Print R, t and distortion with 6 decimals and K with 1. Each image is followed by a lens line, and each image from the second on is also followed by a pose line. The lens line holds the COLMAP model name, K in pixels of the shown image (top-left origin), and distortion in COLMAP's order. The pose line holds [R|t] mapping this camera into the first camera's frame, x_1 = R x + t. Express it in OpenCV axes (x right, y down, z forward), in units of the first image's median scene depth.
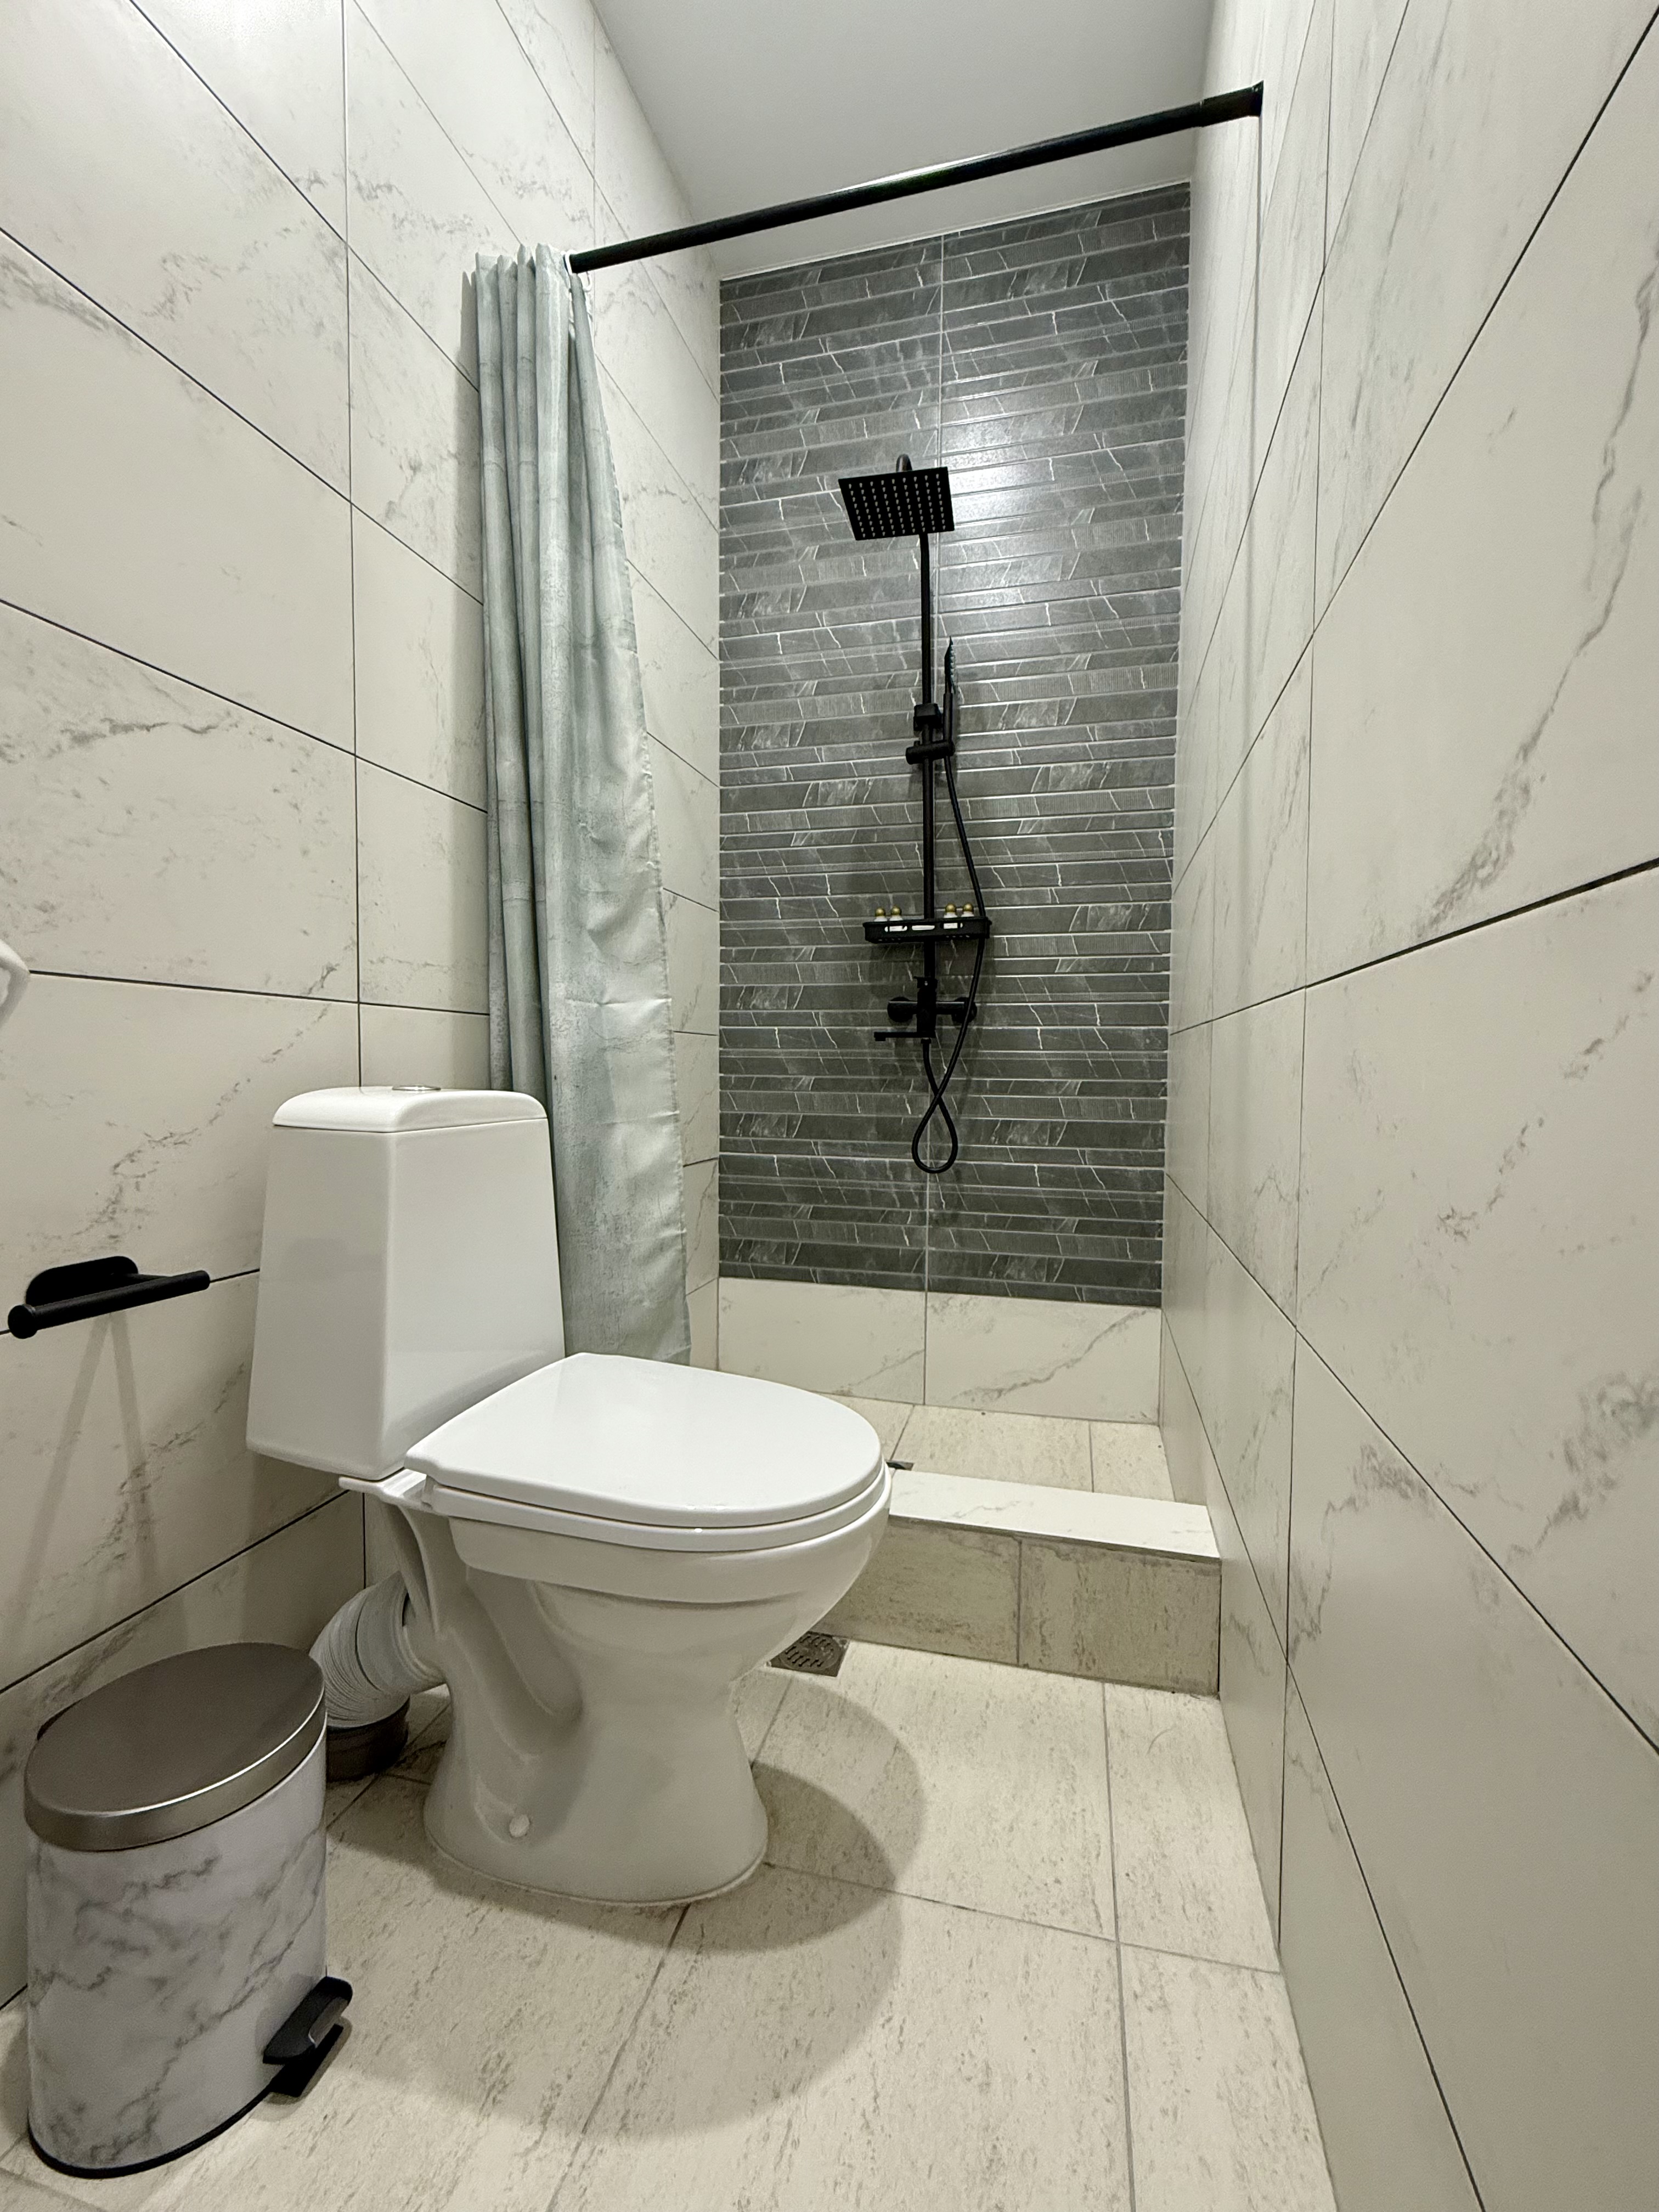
lens RADIAL K [[947.8, 0, 831.5], [0, 947.8, 1105.5], [0, 0, 1]] dist [-0.001731, 0.000503]
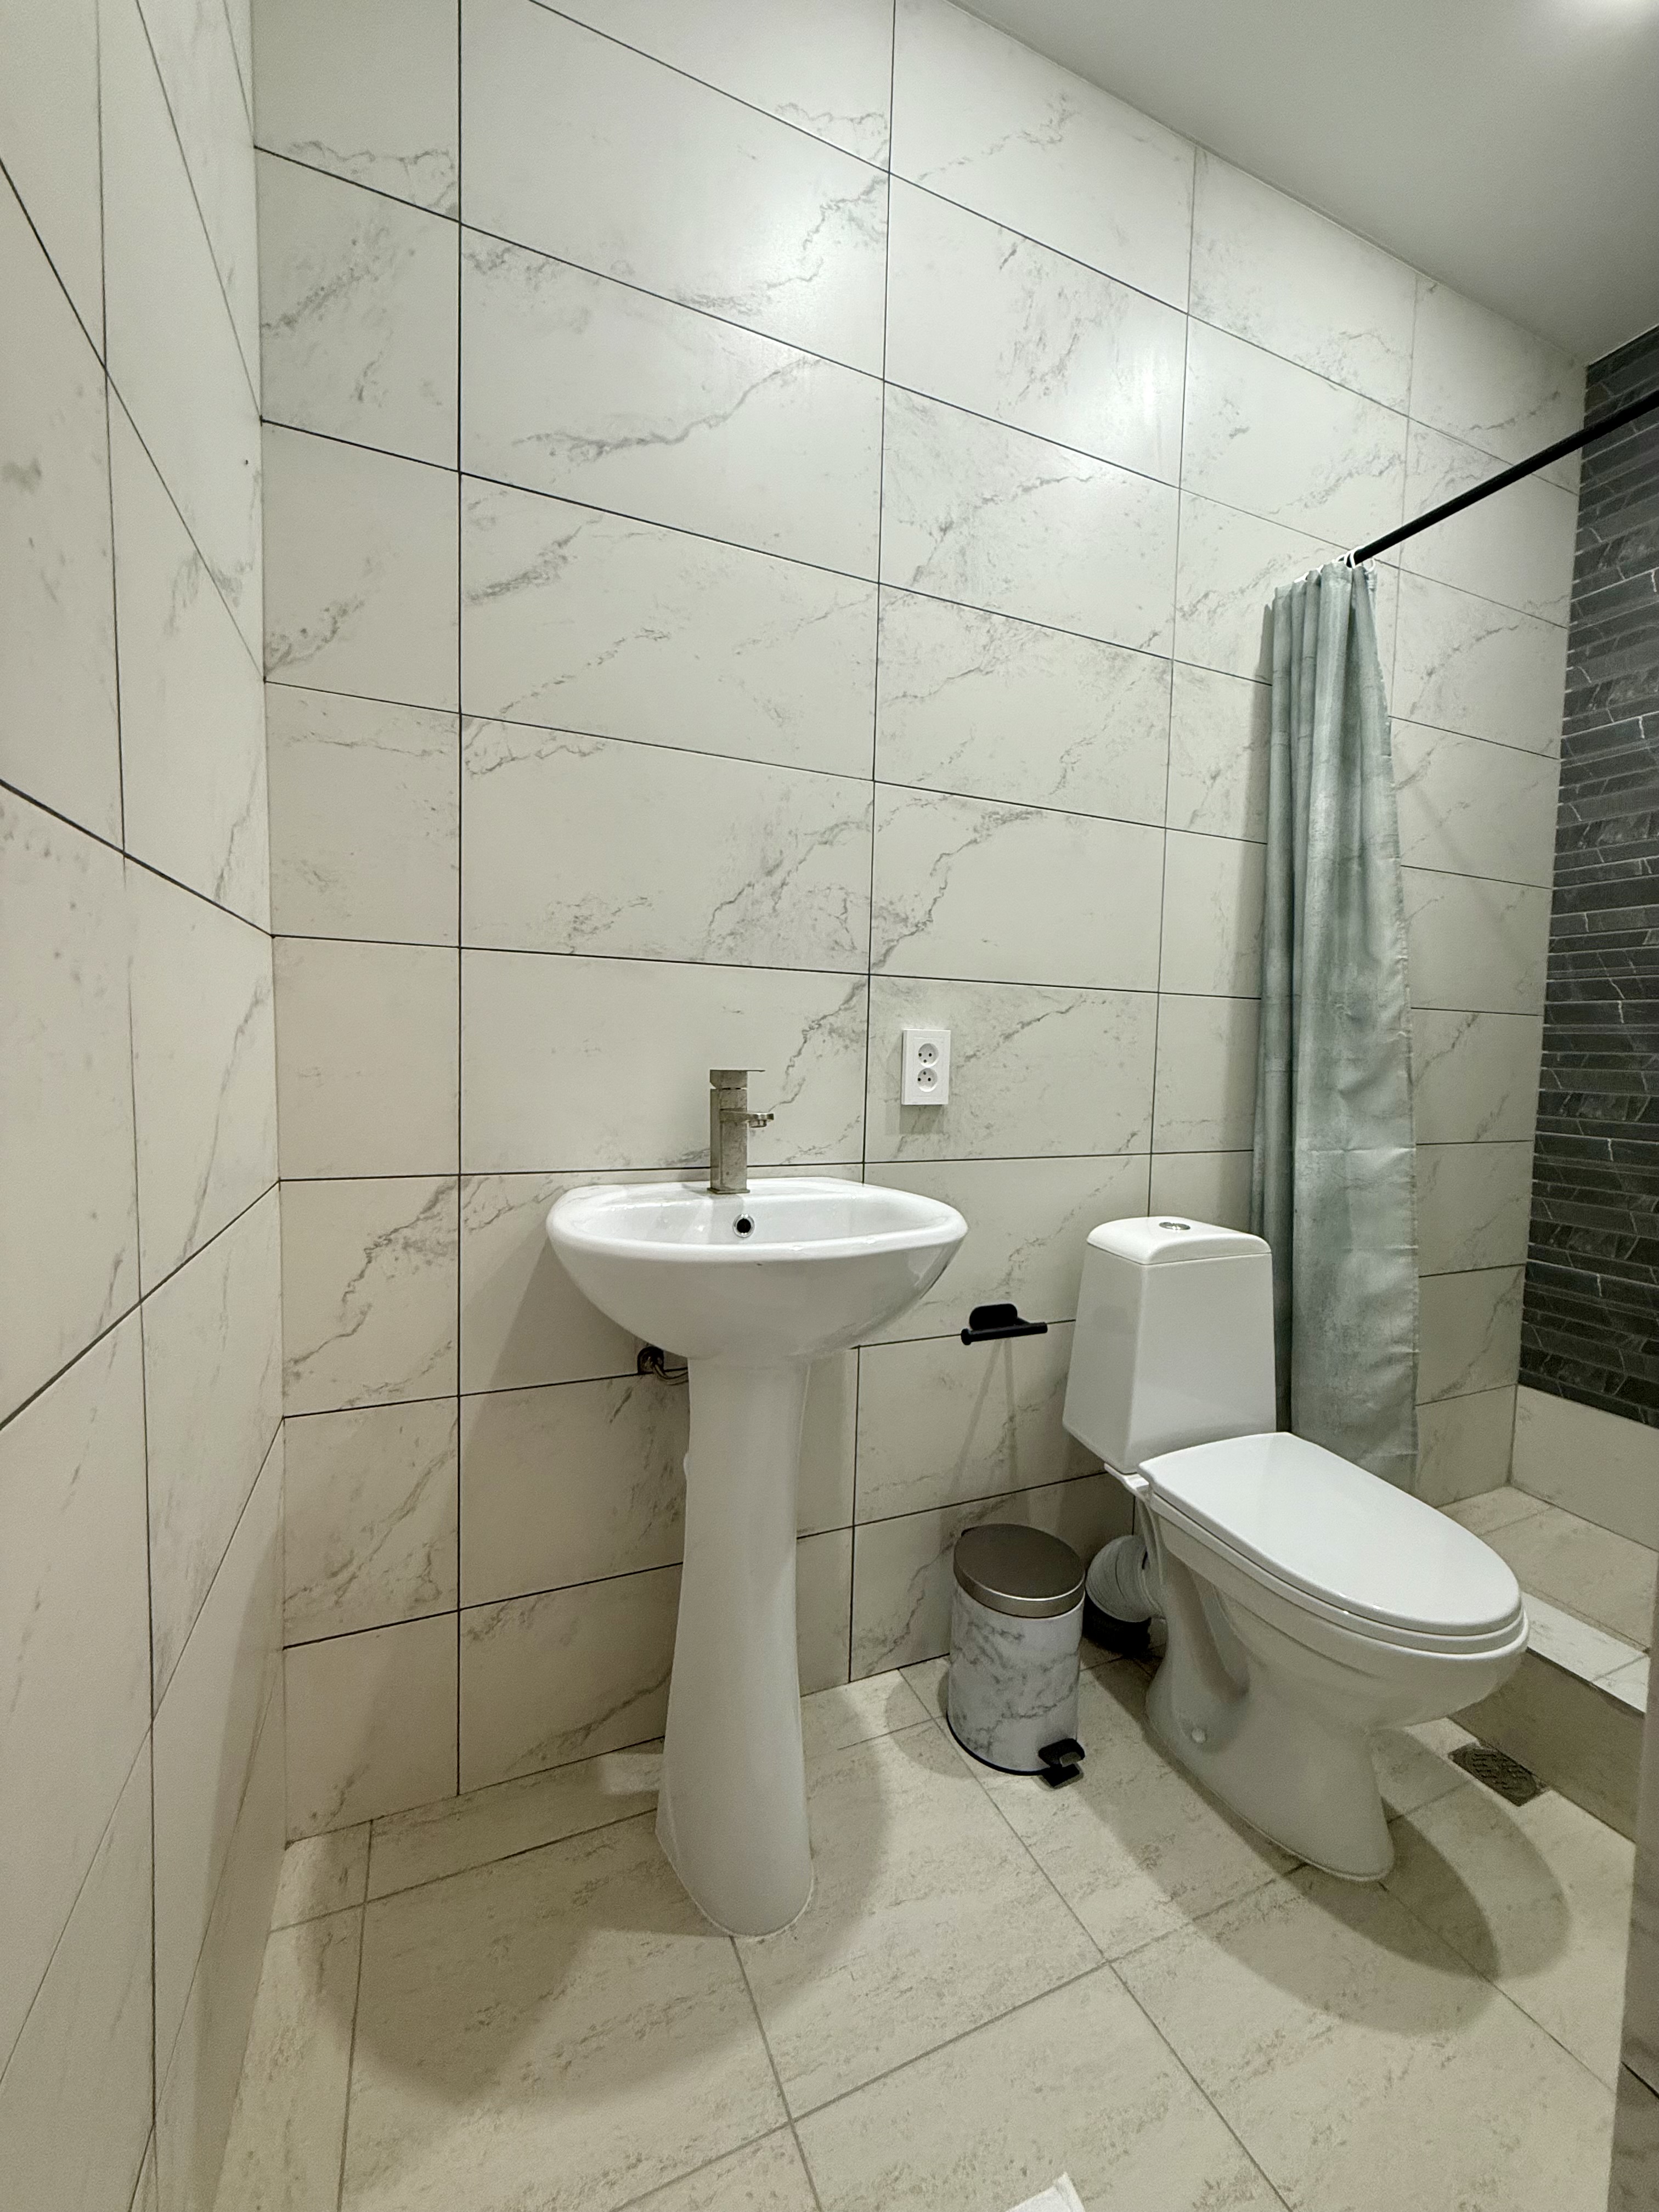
lens RADIAL K [[877.3, 0, 826.1], [0, 877.3, 1099.8], [0, 0, 1]] dist [0.001532, -0.000322]
pose [[0.618859, 0.052173, -0.783768, 0.260116], [-0.051967, 0.998325, 0.025422, -0.190912], [0.783782, 0.024997, 0.620533, -0.267973]]
